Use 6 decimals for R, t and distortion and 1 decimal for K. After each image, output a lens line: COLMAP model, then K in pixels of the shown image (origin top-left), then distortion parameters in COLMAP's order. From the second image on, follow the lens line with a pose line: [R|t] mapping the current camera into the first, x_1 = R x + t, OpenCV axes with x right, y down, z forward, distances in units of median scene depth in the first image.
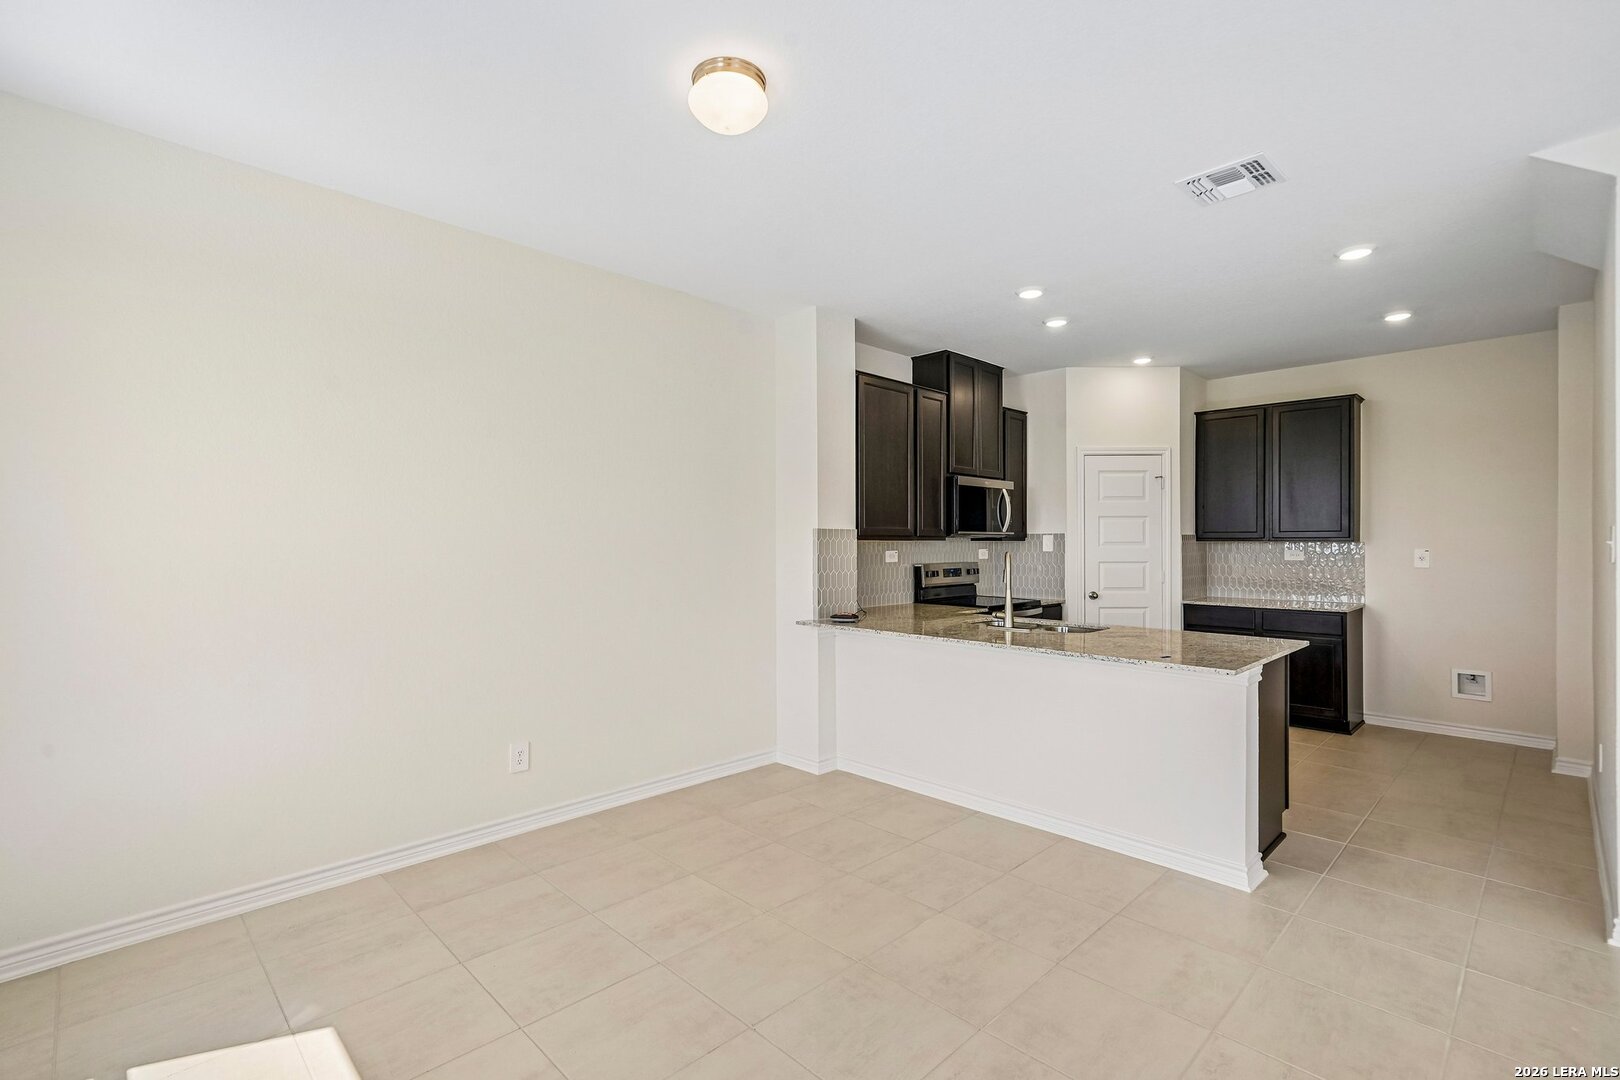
lens RADIAL K [[735.6, 0, 815.3], [0, 735.6, 538.2], [0, 0, 1]] dist [0.006557, 0.001807]
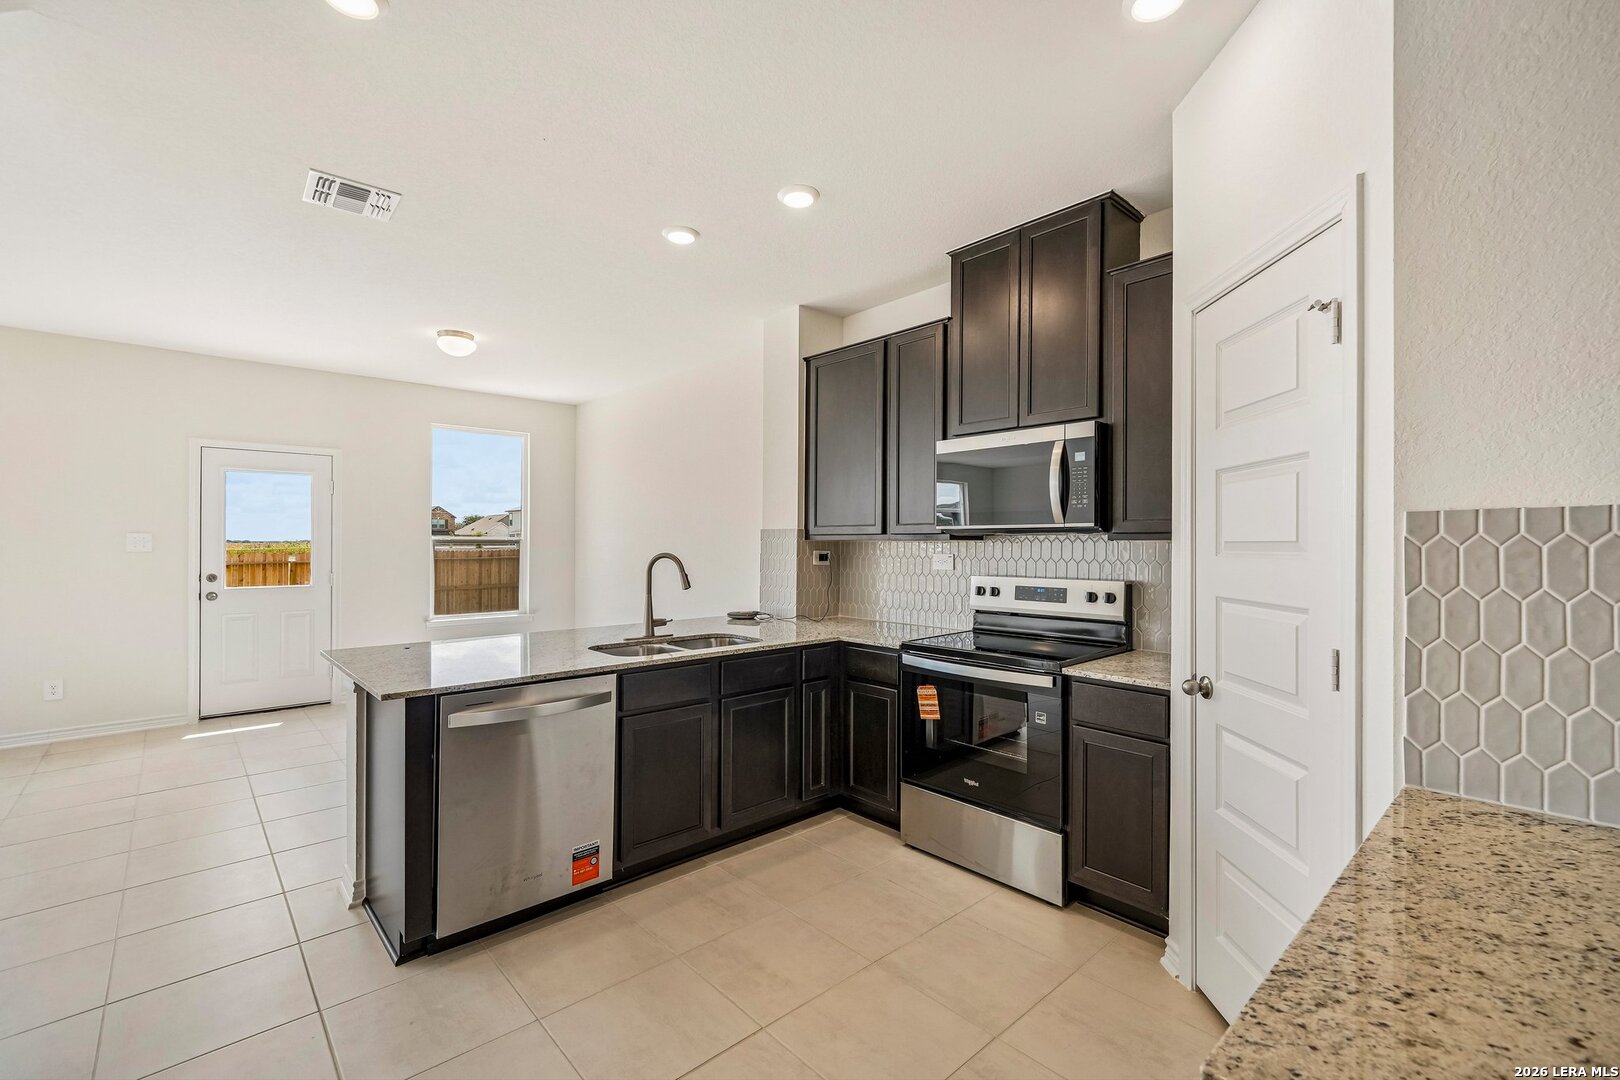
lens RADIAL K [[699.7, 0, 808.5], [0, 699.7, 549.9], [0, 0, 1]] dist [0.001183, 0.001686]
pose [[-0.043830, 0.013135, -0.998953, 0.770742], [0.004082, 0.999908, 0.012968, 0.003380], [0.999031, -0.003510, -0.043879, 0.856949]]
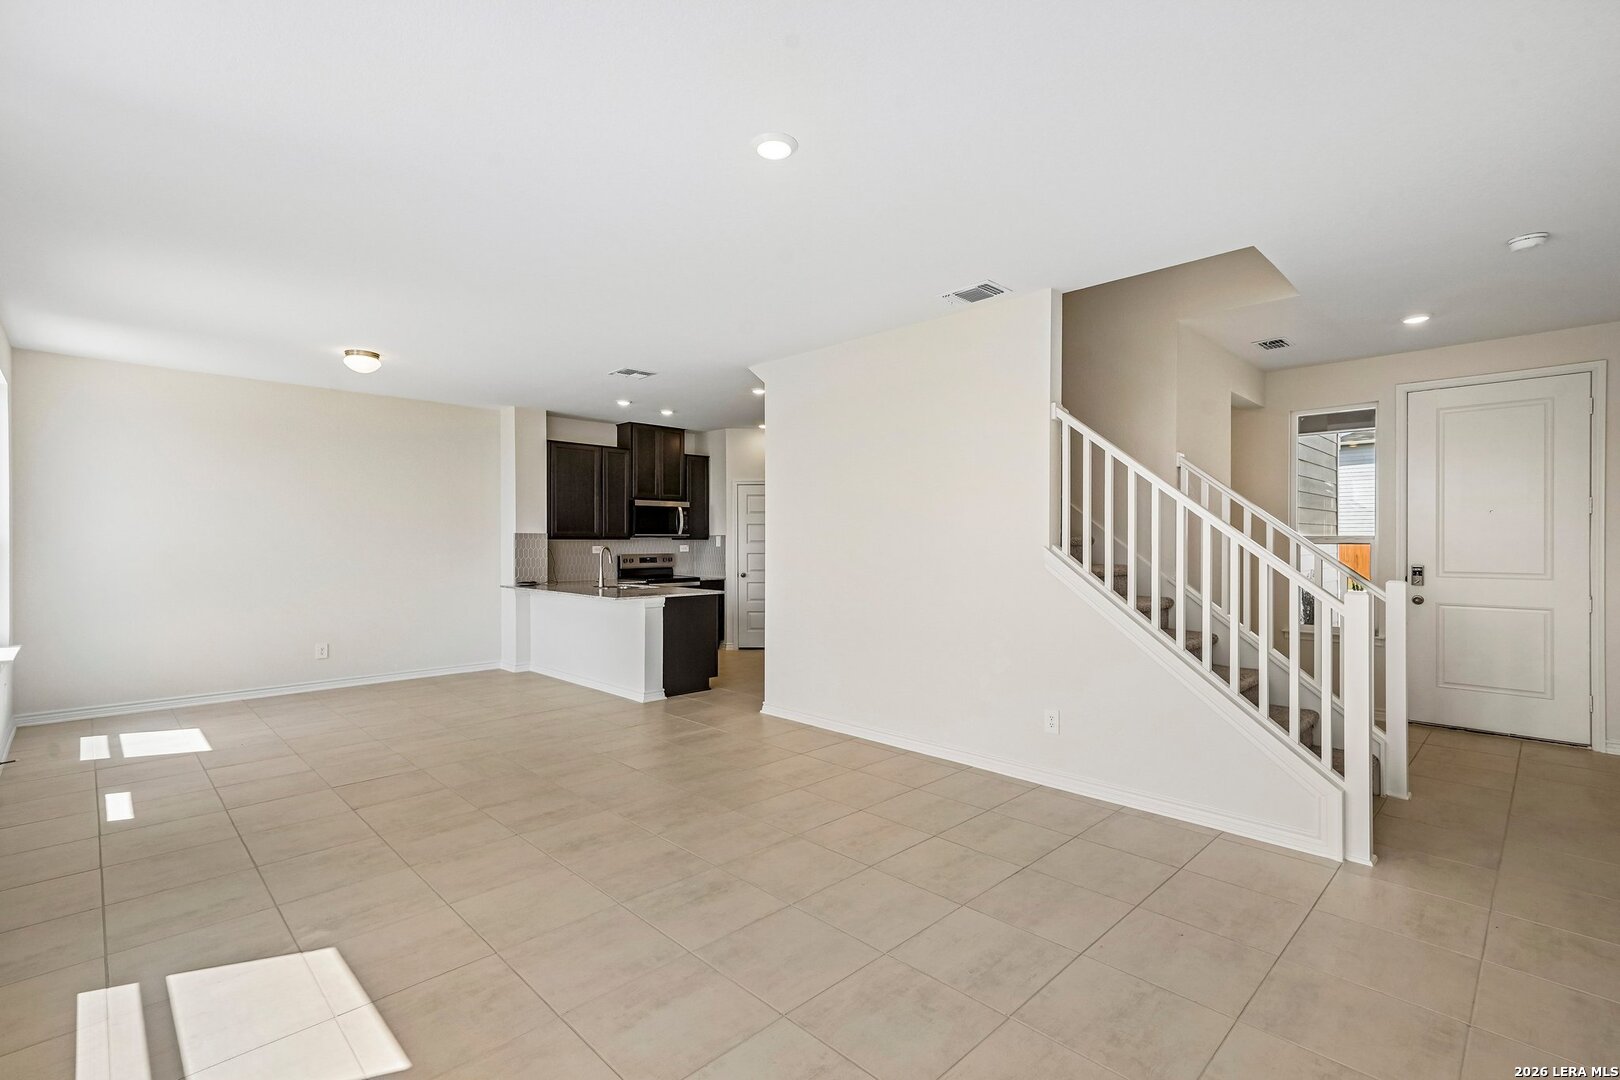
lens RADIAL K [[735.6, 0, 809.3], [0, 735.6, 533.2], [0, 0, 1]] dist [0.006557, 0.001807]
pose [[0.999984, -0.001133, -0.005497, 0.550067], [0.001108, 0.999989, -0.004562, -0.003134], [0.005502, 0.004556, 0.999974, -0.581123]]
